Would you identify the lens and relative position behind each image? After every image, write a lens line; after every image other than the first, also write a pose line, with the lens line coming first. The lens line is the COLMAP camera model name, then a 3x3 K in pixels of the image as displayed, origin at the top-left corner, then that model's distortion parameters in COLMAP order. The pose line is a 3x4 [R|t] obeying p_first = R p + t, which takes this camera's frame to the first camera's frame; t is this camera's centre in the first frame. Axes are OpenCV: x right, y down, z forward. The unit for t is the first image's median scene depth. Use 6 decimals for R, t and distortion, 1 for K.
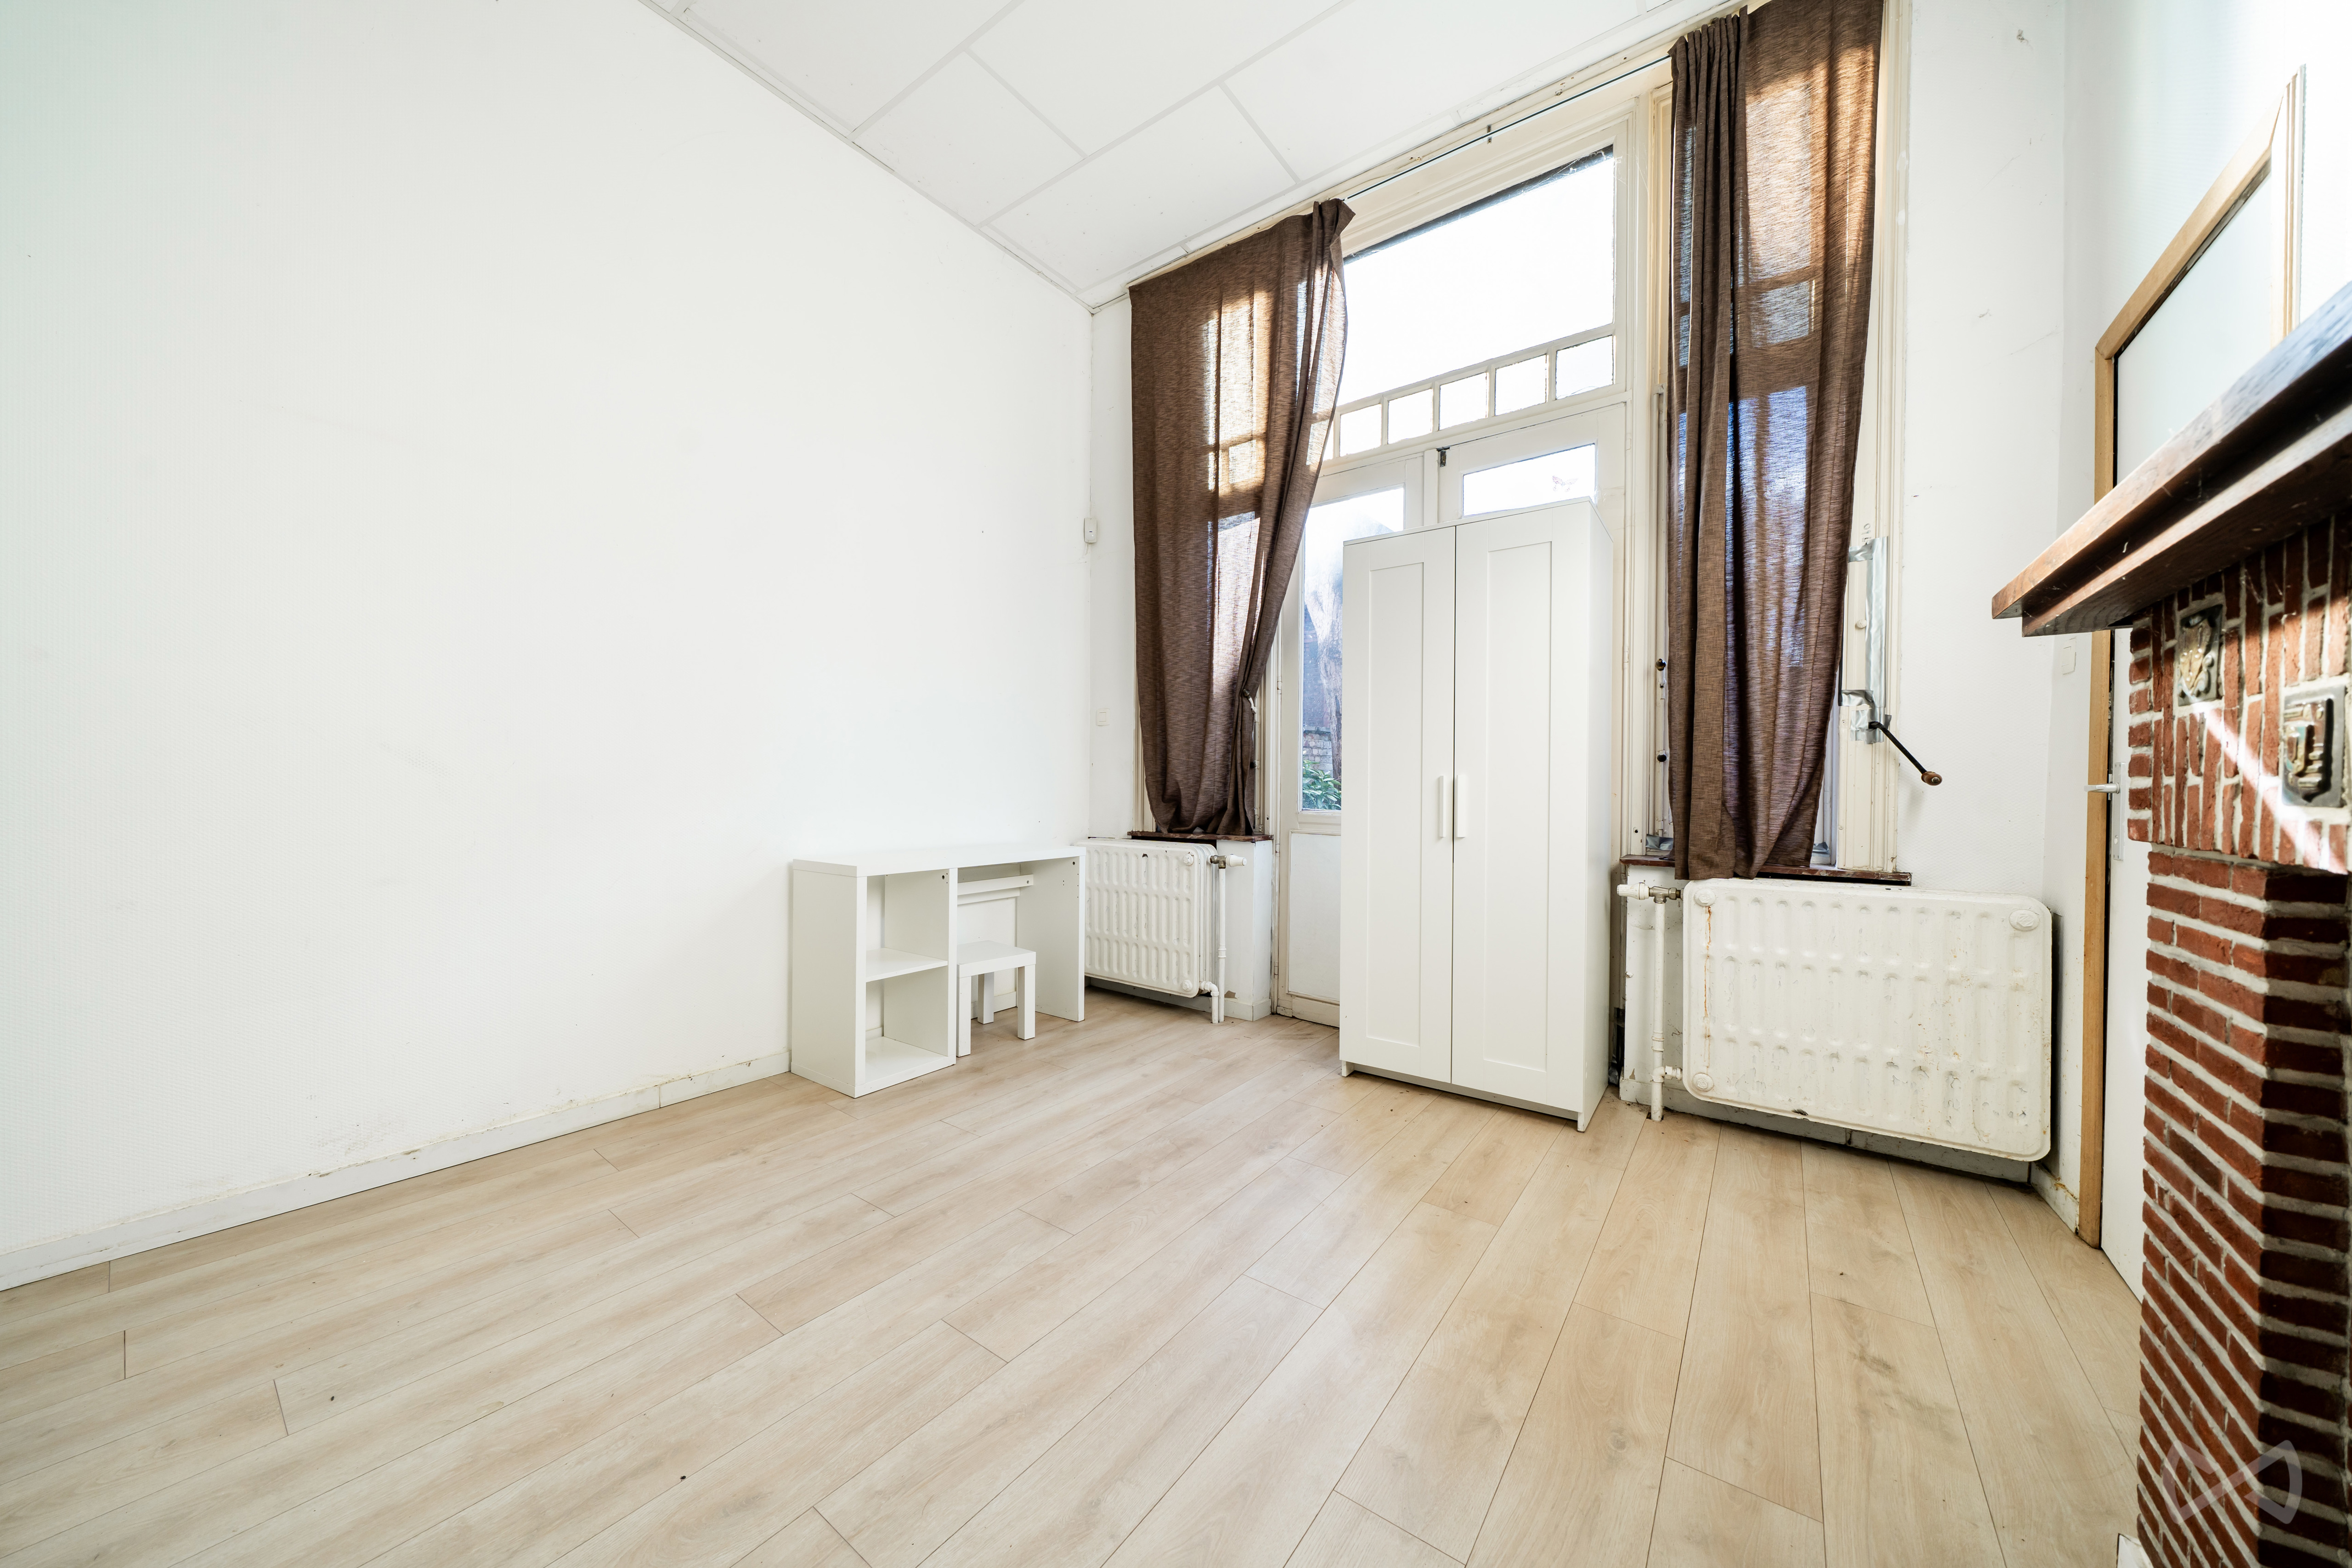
lens RADIAL K [[803.1, 0, 1182.9], [0, 803.1, 794.9], [0, 0, 1]] dist [-0.004811, -0.000676]
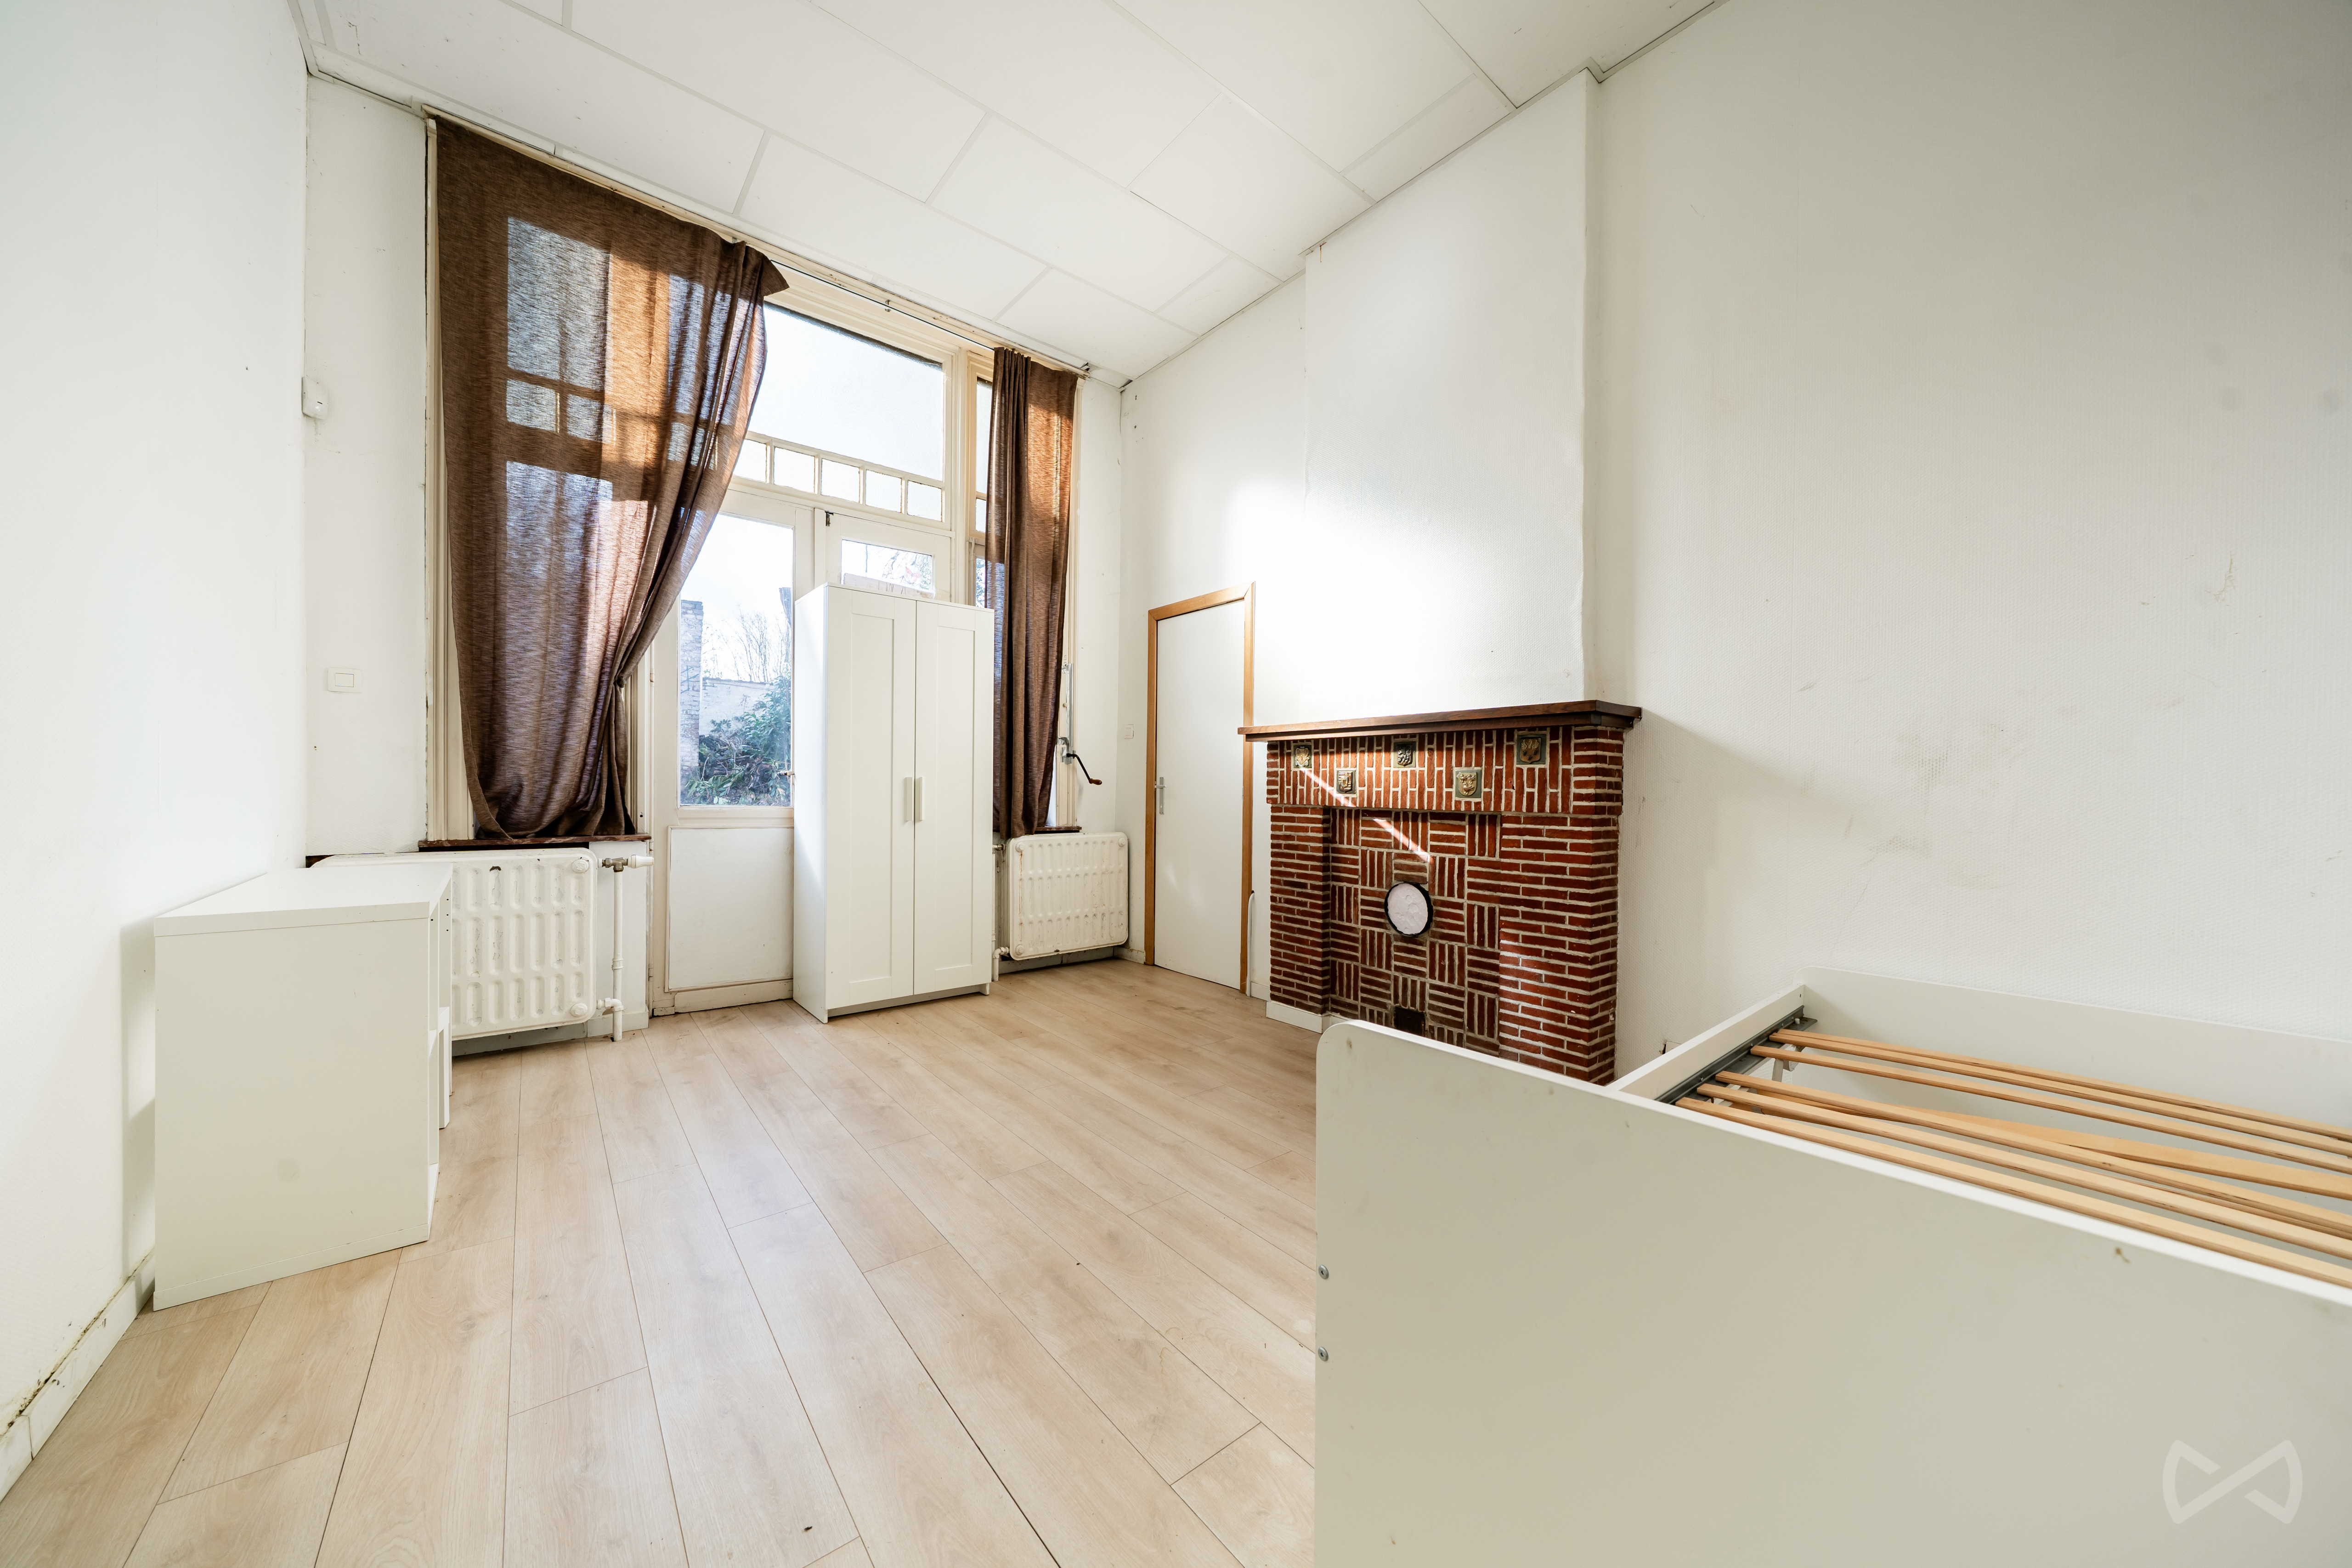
lens RADIAL K [[803.1, 0, 1167.2], [0, 803.1, 797.5], [0, 0, 1]] dist [-0.004811, -0.000676]
pose [[0.240746, -0.015977, 0.970457, -1.261075], [0.000719, 0.999867, 0.016283, -0.014481], [-0.970588, -0.003222, 0.240725, 0.309033]]
